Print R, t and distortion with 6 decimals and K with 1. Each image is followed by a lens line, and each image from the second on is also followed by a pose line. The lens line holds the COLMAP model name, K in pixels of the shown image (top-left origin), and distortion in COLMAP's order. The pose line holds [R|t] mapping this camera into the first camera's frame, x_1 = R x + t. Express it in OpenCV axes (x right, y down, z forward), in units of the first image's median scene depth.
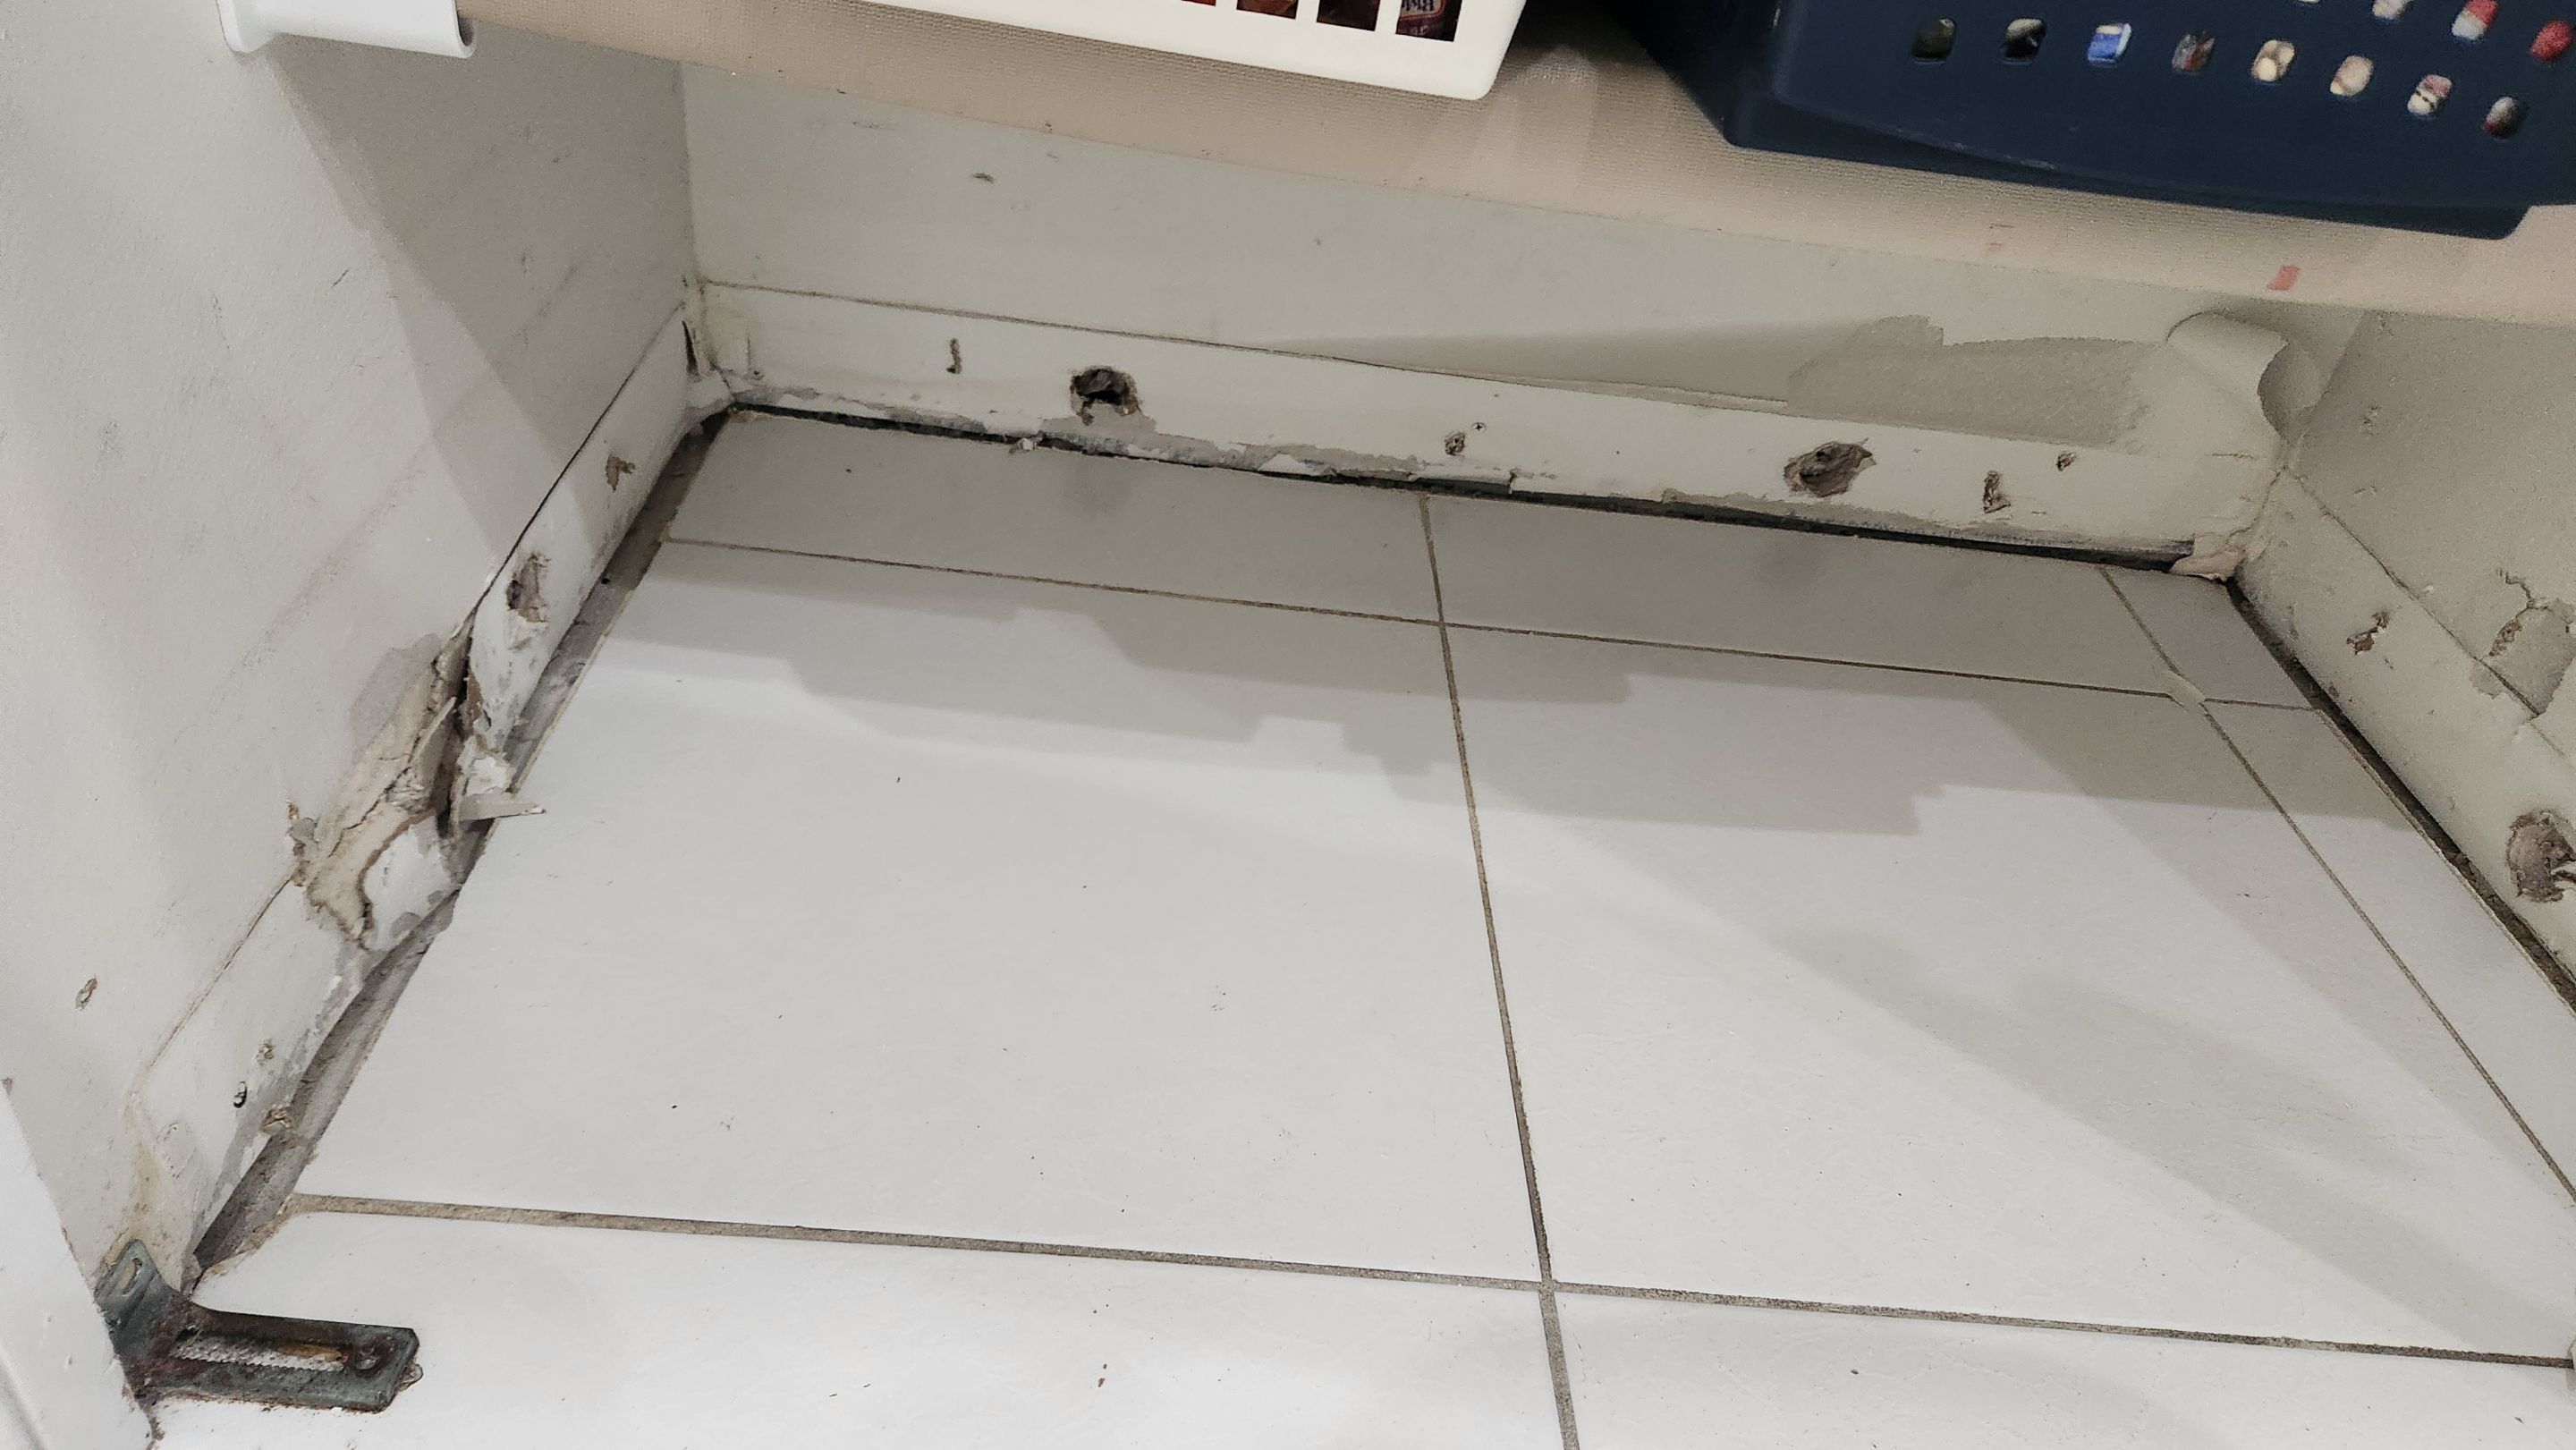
lens RADIAL K [[1748.2, 0, 1254.8], [0, 1748.2, 723.7], [0, 0, 1]] dist [0.053544, -0.049809]
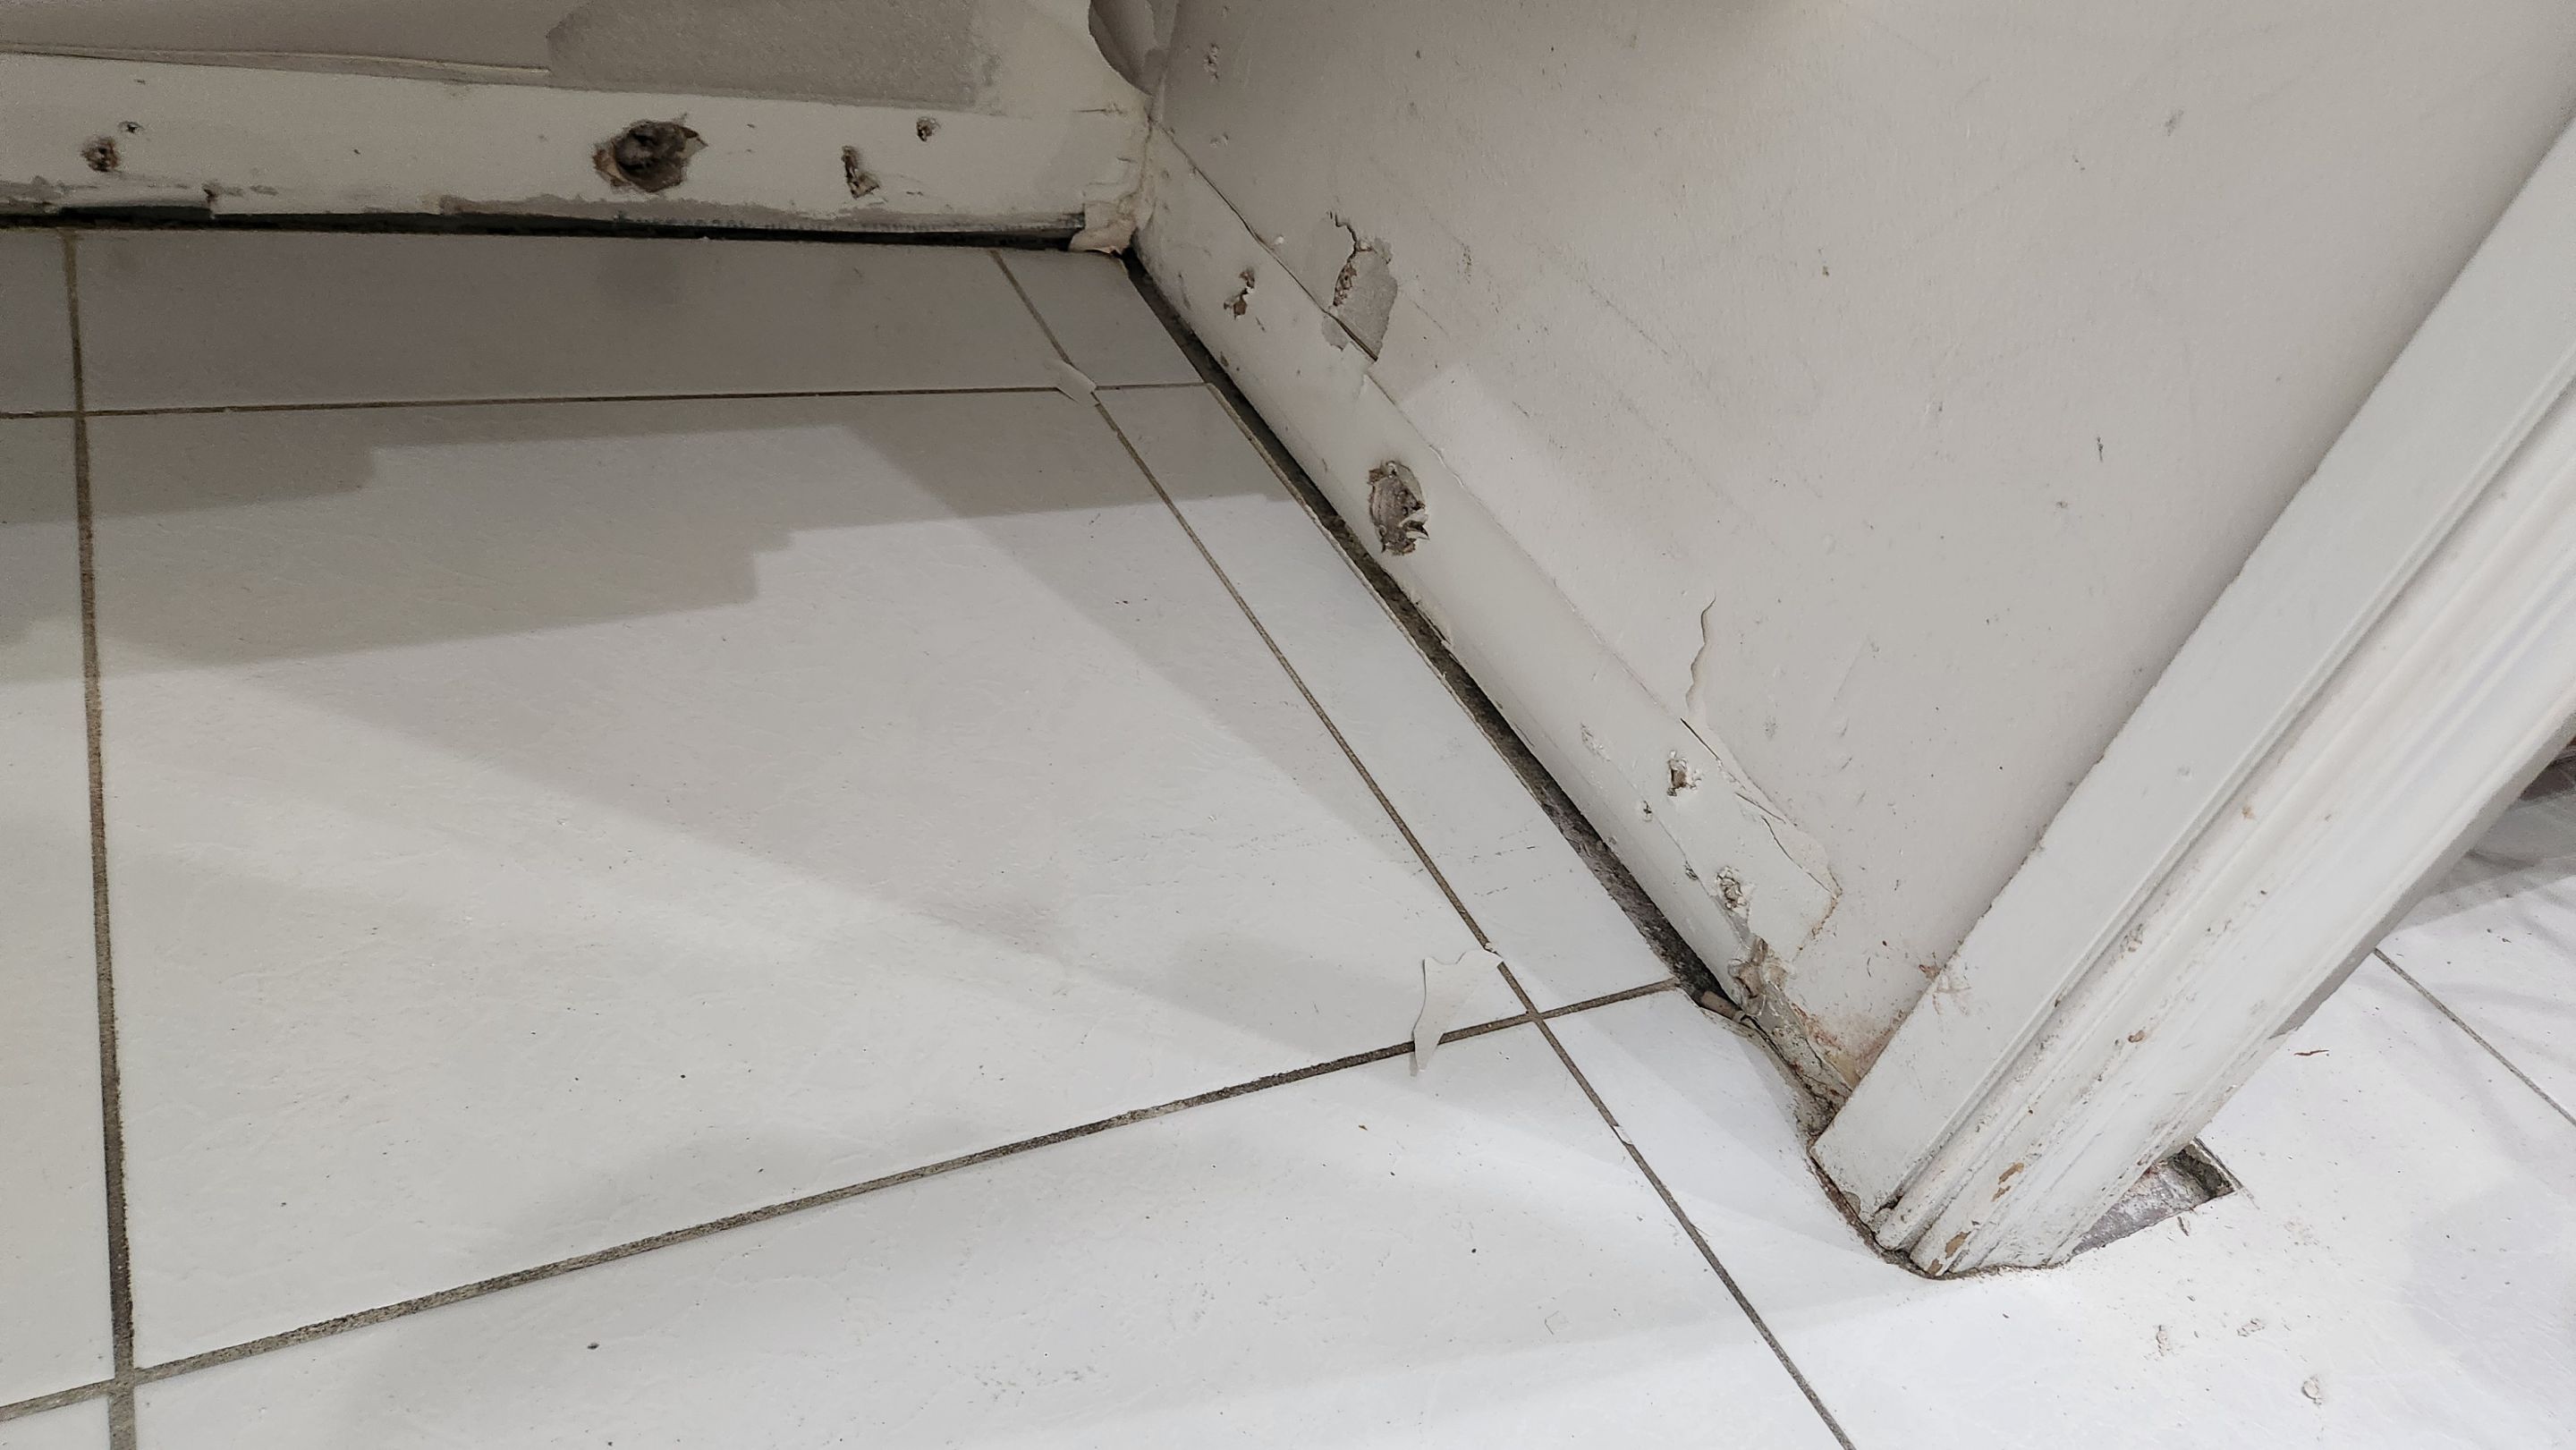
lens RADIAL K [[1748.2, 0, 1265.1], [0, 1748.2, 726.2], [0, 0, 1]] dist [0.053544, -0.049809]
pose [[0.889081, -0.208208, 0.407657, 0.217311], [0.144394, 0.972664, 0.181864, 0.004691], [-0.434379, -0.102828, 0.894841, 0.135378]]
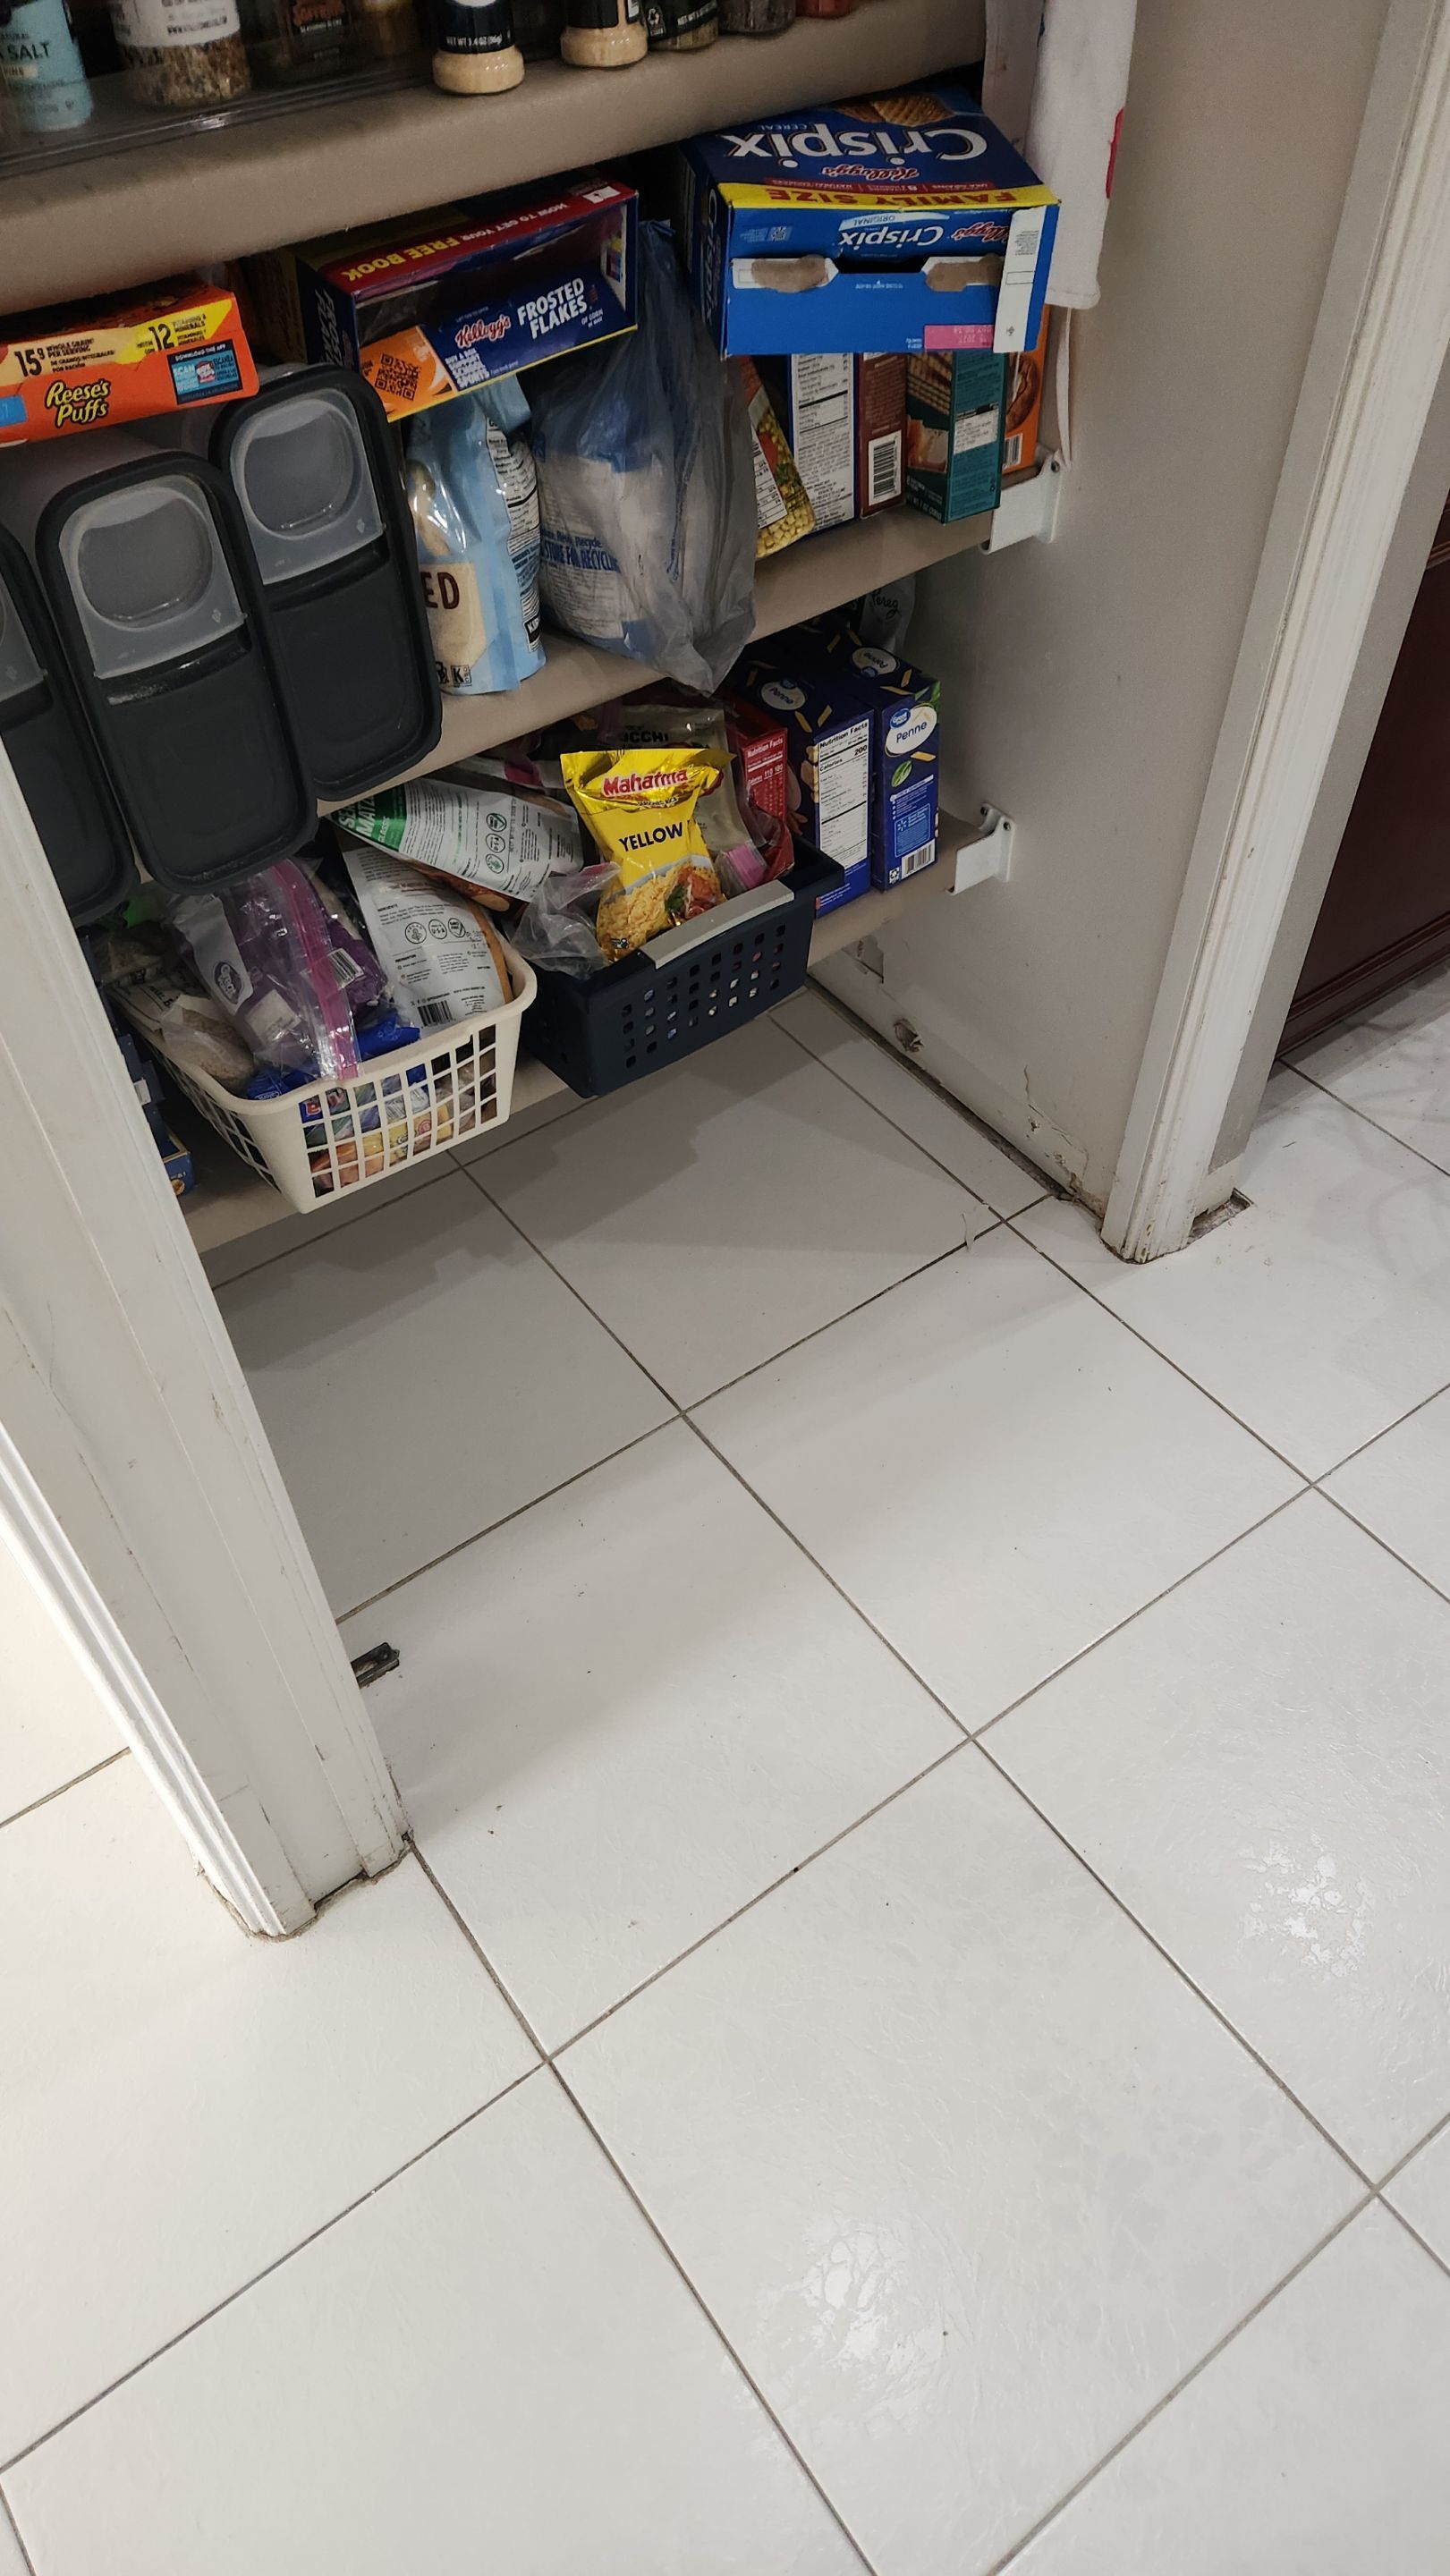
lens RADIAL K [[1748.2, 0, 719.2], [0, 1748.2, 1309.9], [0, 0, 1]] dist [0.053544, -0.049809]
pose [[0.800000, -0.537175, 0.267288, -0.297522], [0.437508, 0.827115, 0.352800, -0.521399], [-0.410594, -0.165299, 0.896710, -1.013716]]
